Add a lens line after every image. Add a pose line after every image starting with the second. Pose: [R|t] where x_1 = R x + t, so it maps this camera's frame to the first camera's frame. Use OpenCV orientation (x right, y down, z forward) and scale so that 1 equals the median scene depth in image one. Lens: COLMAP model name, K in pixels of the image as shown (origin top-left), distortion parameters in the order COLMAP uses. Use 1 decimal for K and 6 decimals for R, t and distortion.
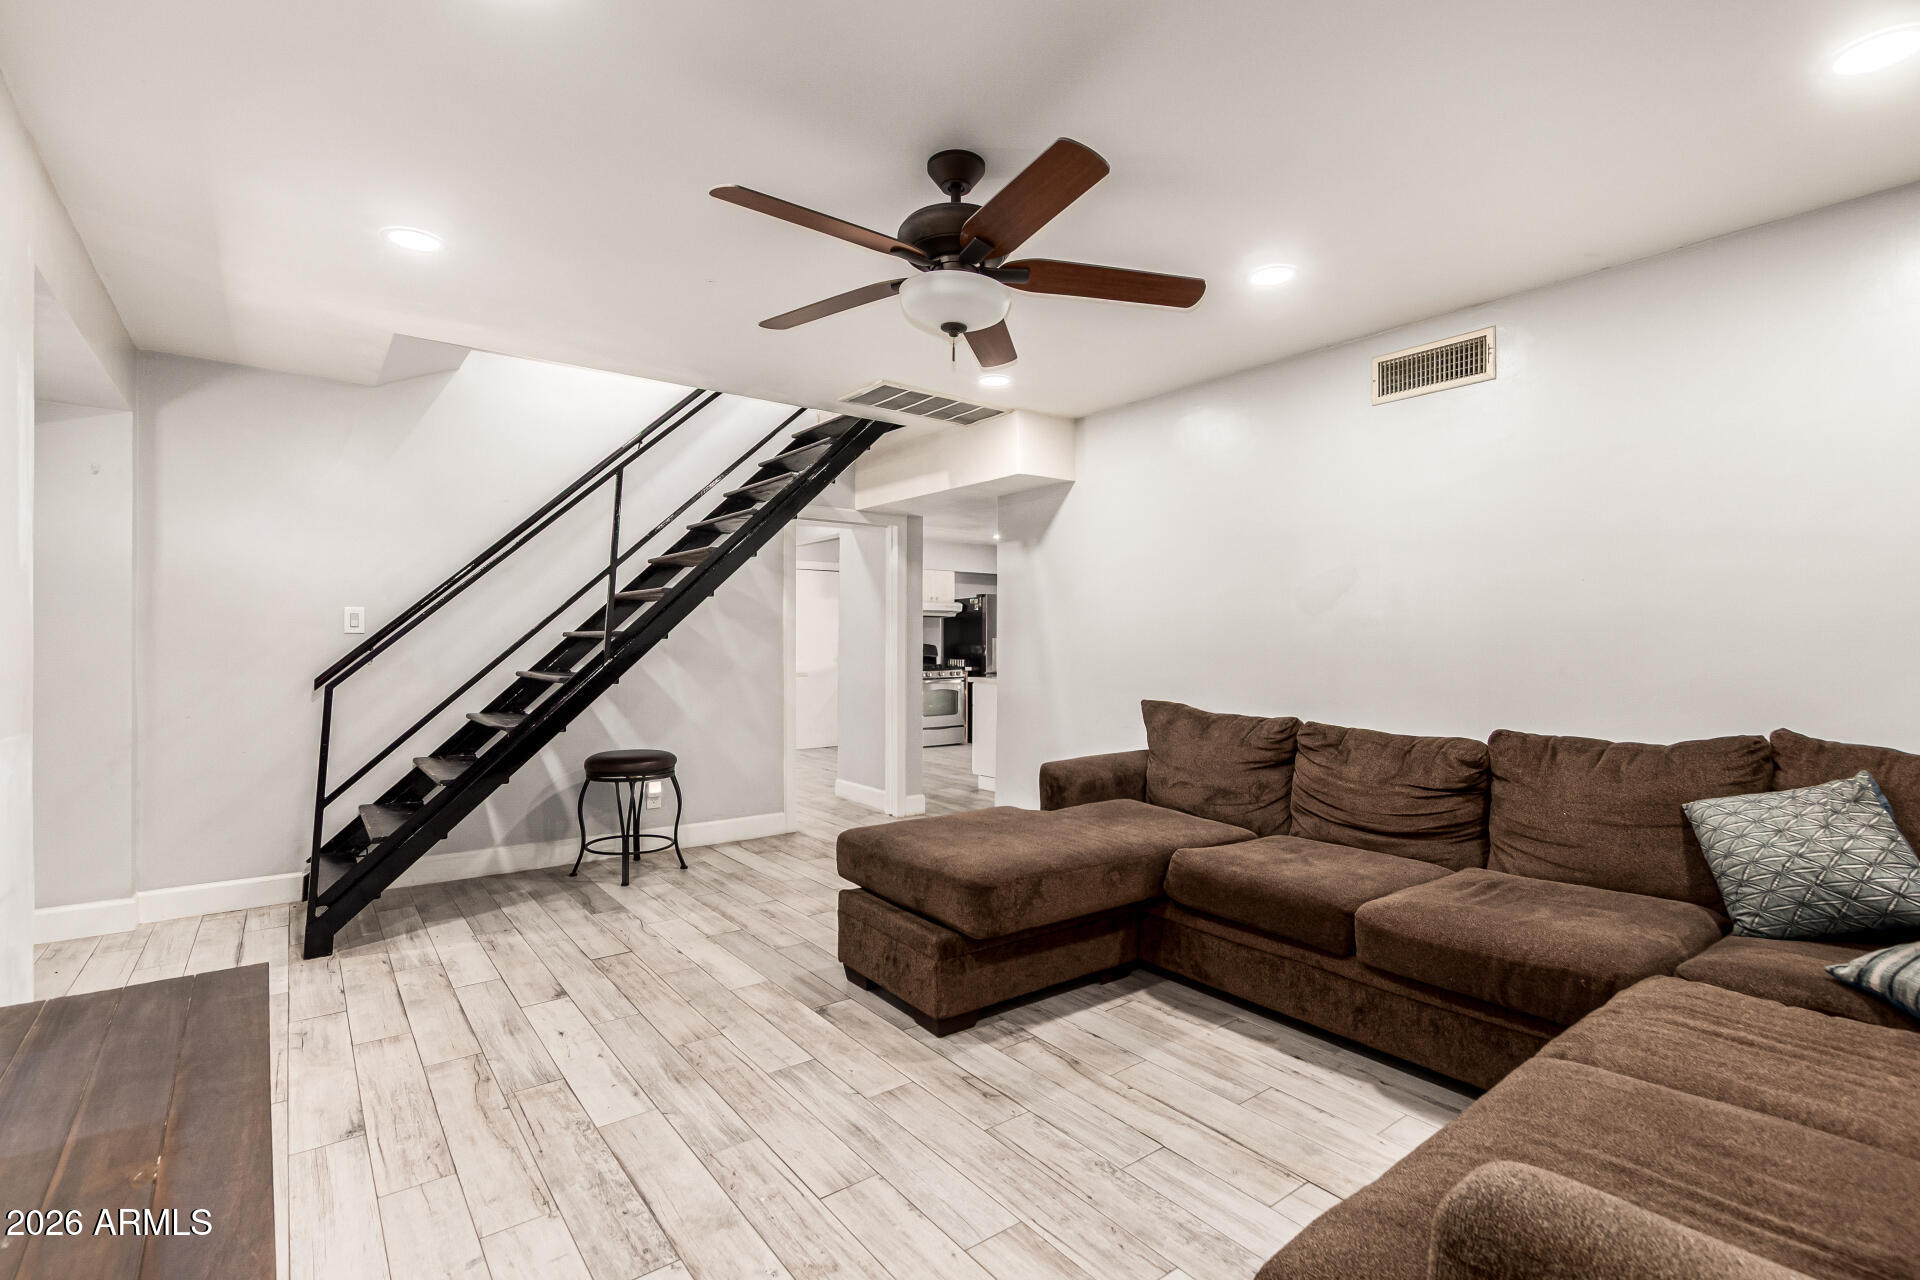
lens RADIAL K [[886.0, 0, 968.5], [0, 886.0, 646.9], [0, 0, 1]] dist [-0.001706, -0.000284]
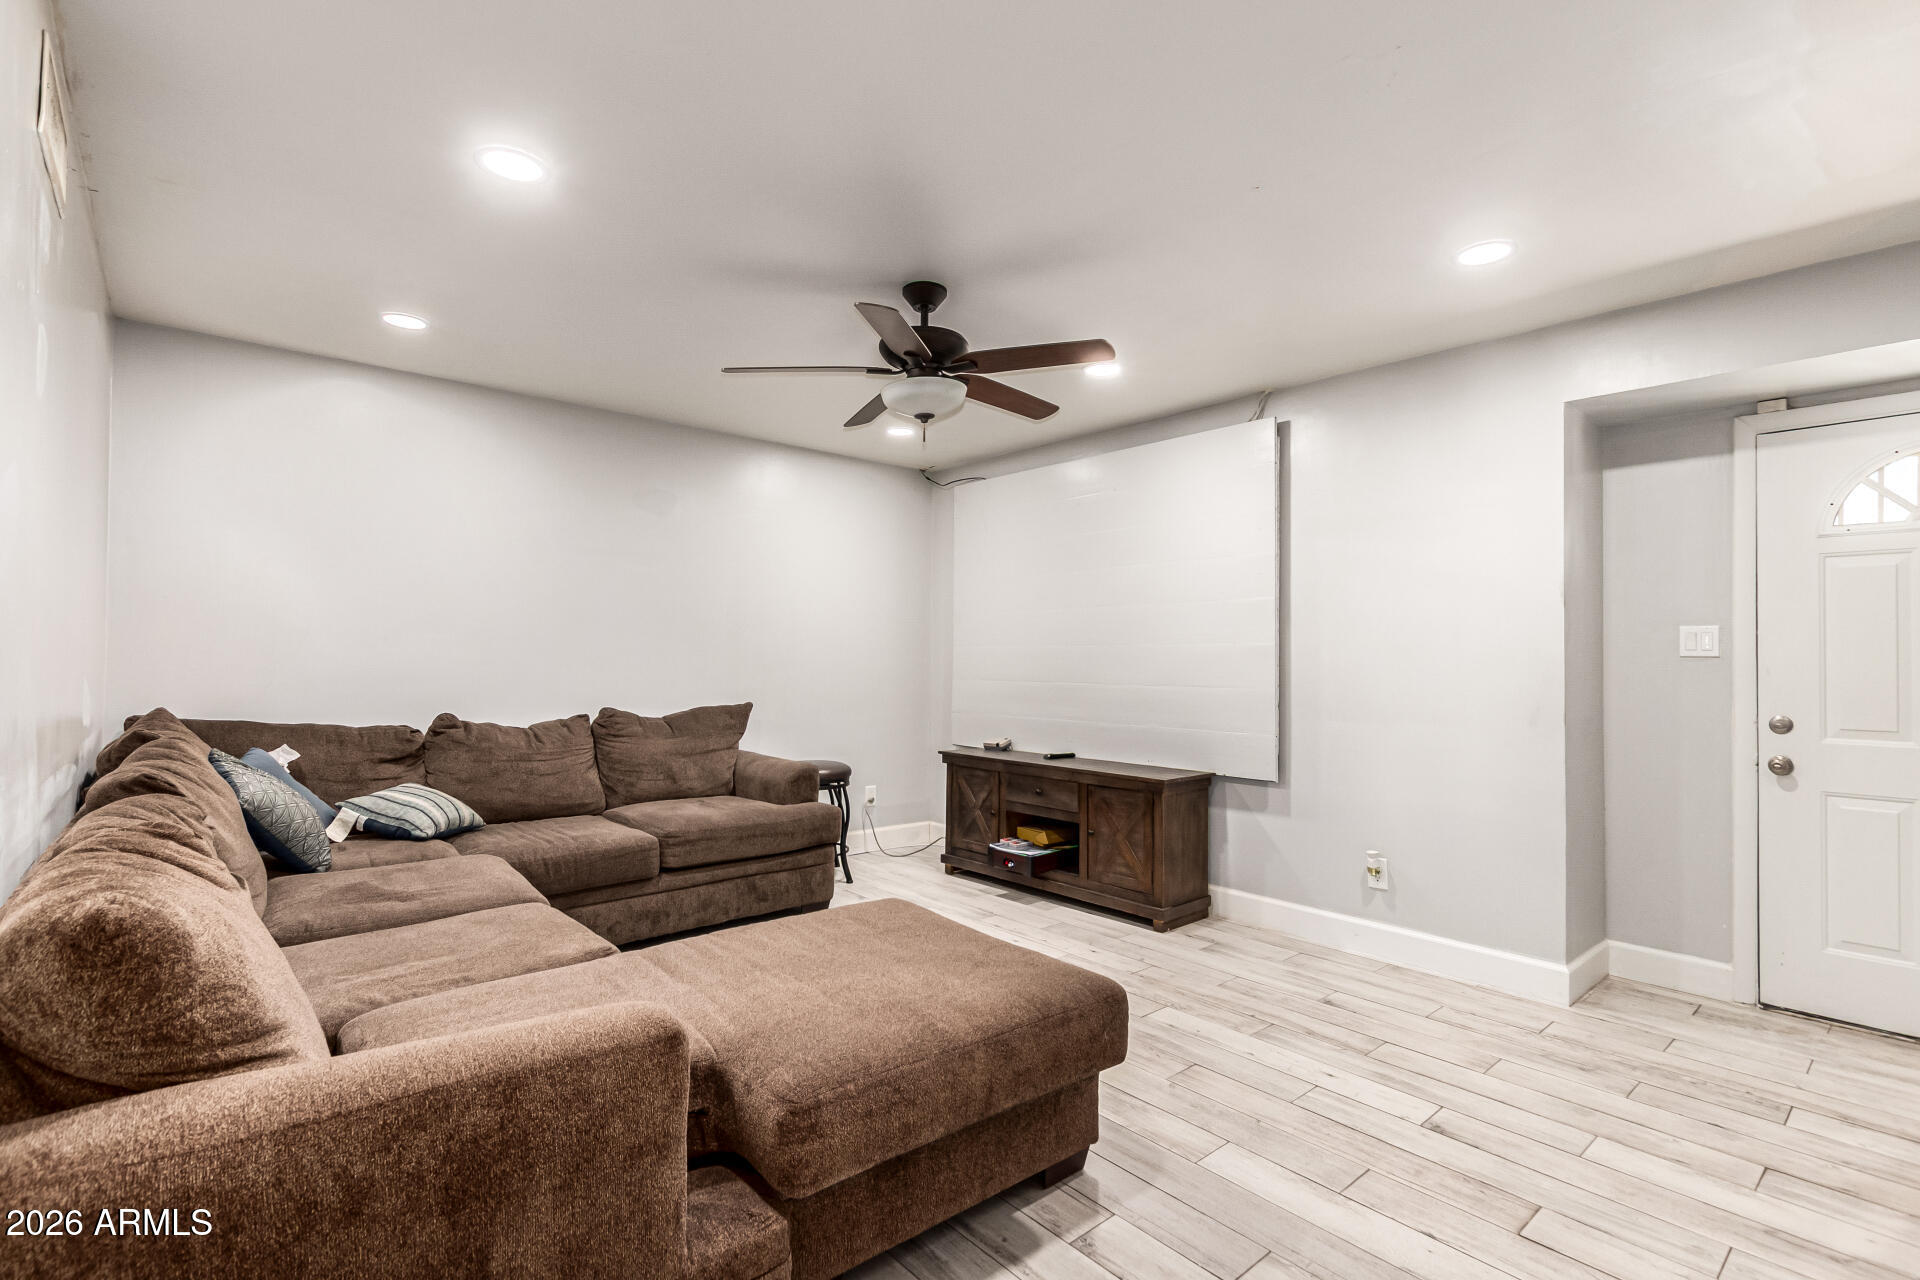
lens RADIAL K [[865.1, 0, 960.0], [0, 865.1, 640.0], [0, 0, 1]] dist [0.000483, -0.000057]
pose [[-0.998679, -0.015637, -0.048956, -0.010093], [-0.014536, 0.999635, -0.022769, -0.005669], [0.049294, -0.022027, -0.998541, 2.161346]]
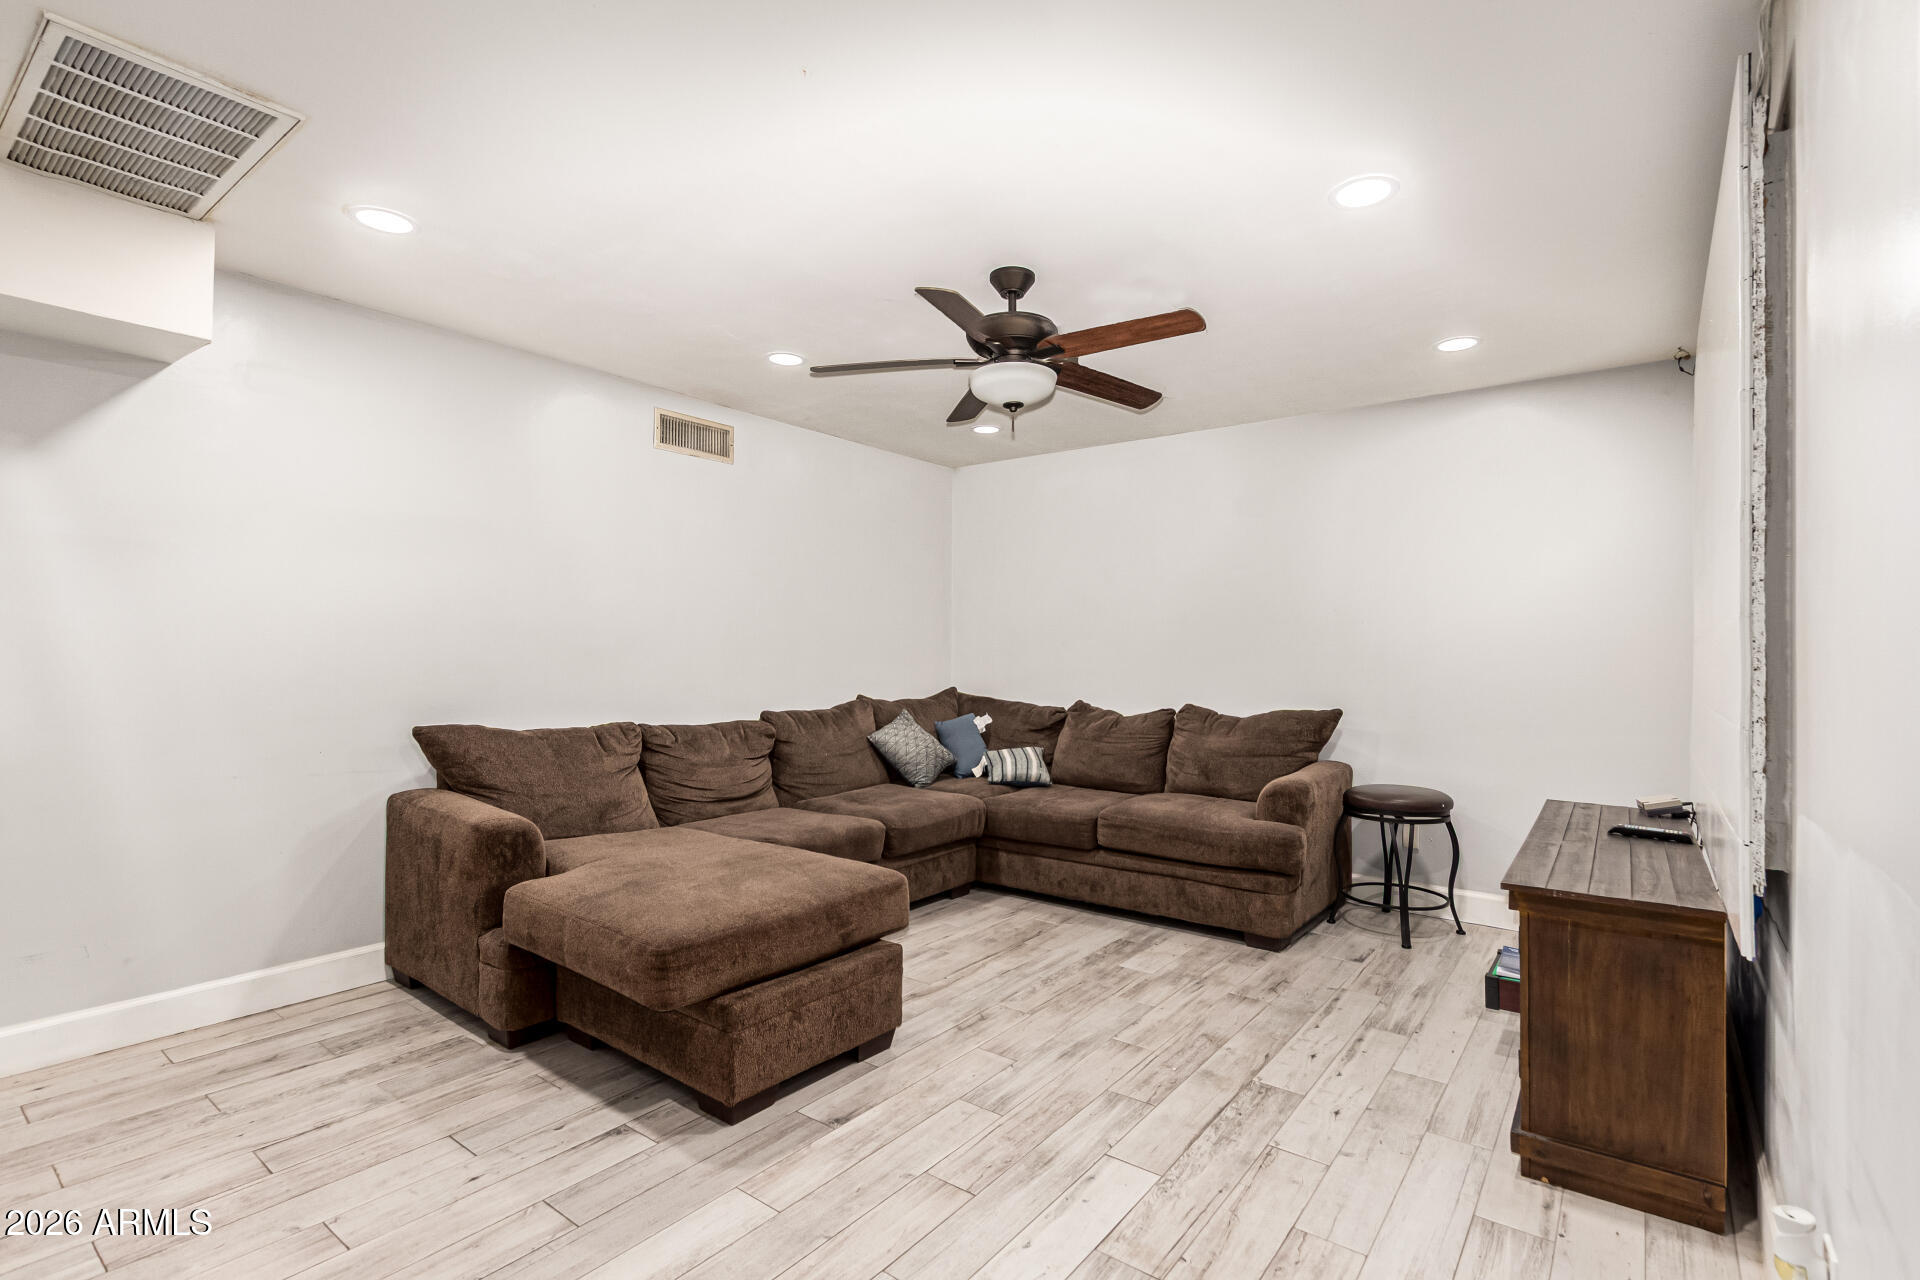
lens RADIAL K [[887.3, 0, 1002.9], [0, 887.3, 644.2], [0, 0, 1]] dist [0.022200, 0.000025]
pose [[-0.282920, 0.002661, 0.959140, -1.172748], [-0.007256, 0.999962, -0.004914, -0.017101], [-0.959116, -0.008350, -0.282890, 1.306888]]
